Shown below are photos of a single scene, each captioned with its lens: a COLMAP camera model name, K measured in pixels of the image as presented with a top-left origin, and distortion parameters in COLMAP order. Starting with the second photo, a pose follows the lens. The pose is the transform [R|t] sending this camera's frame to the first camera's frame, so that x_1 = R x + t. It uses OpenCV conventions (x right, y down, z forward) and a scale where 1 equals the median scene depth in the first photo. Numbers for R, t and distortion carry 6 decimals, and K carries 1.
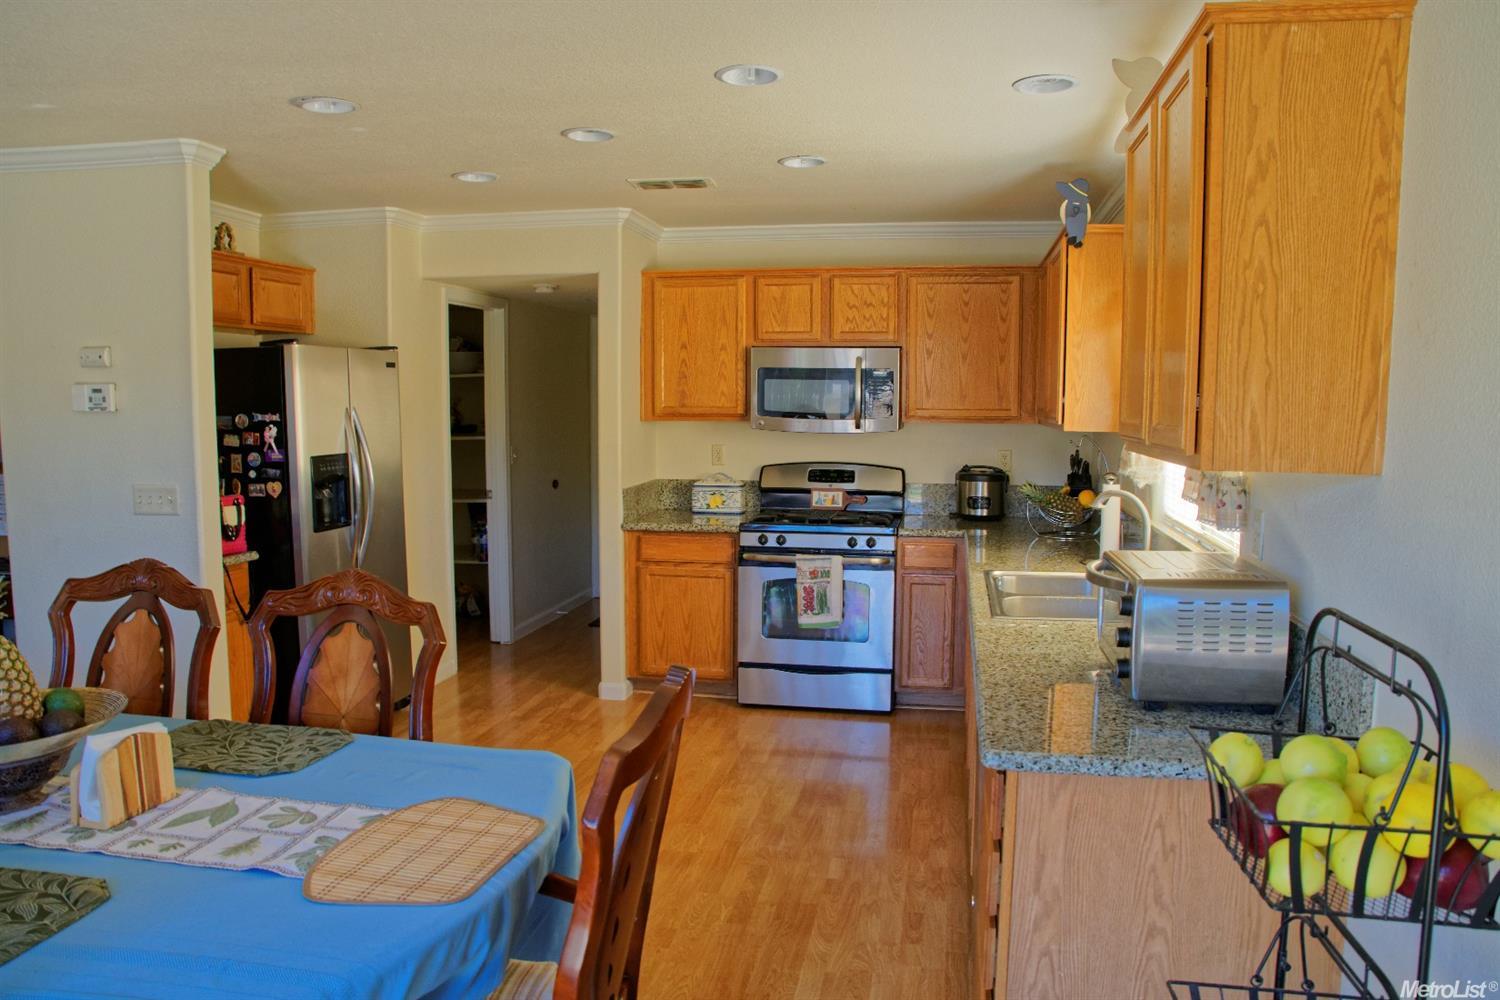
lens RADIAL K [[1042.9, 0, 762.1], [0, 1042.9, 508.6], [0, 0, 1]] dist [-0.157765, 0.117486]
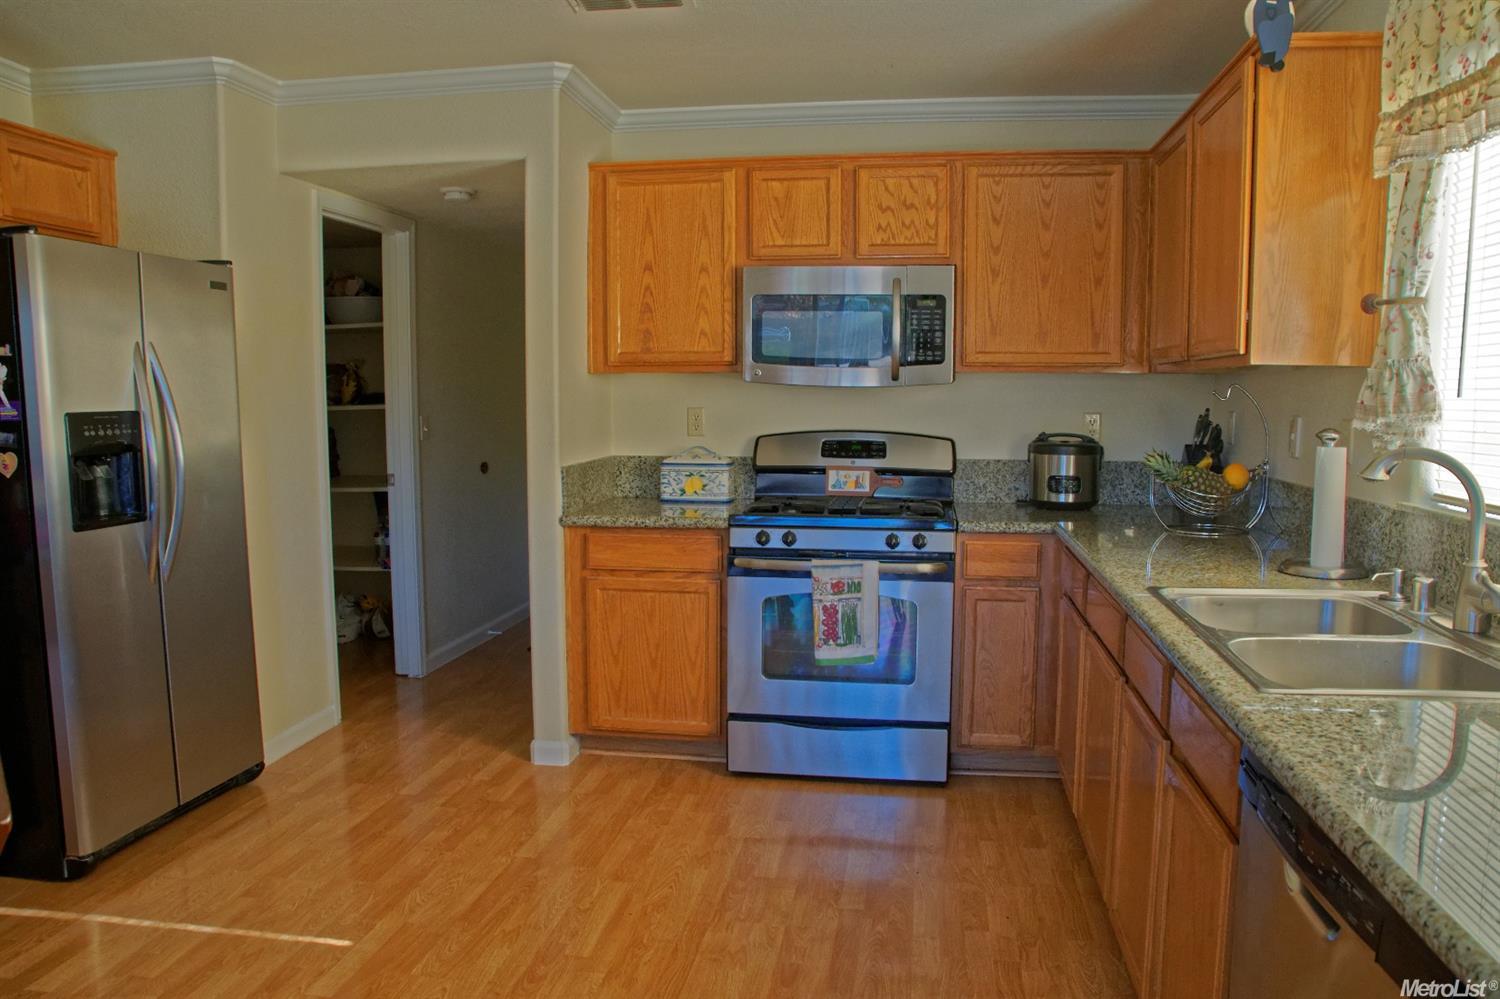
lens RADIAL K [[1042.9, 0, 762.1], [0, 1042.9, 508.1], [0, 0, 1]] dist [-0.157765, 0.117486]
pose [[0.999526, -0.005388, 0.030303, -0.020209], [0.005323, 0.999983, 0.002221, 0.008022], [-0.030315, -0.002058, 0.999538, 0.297799]]
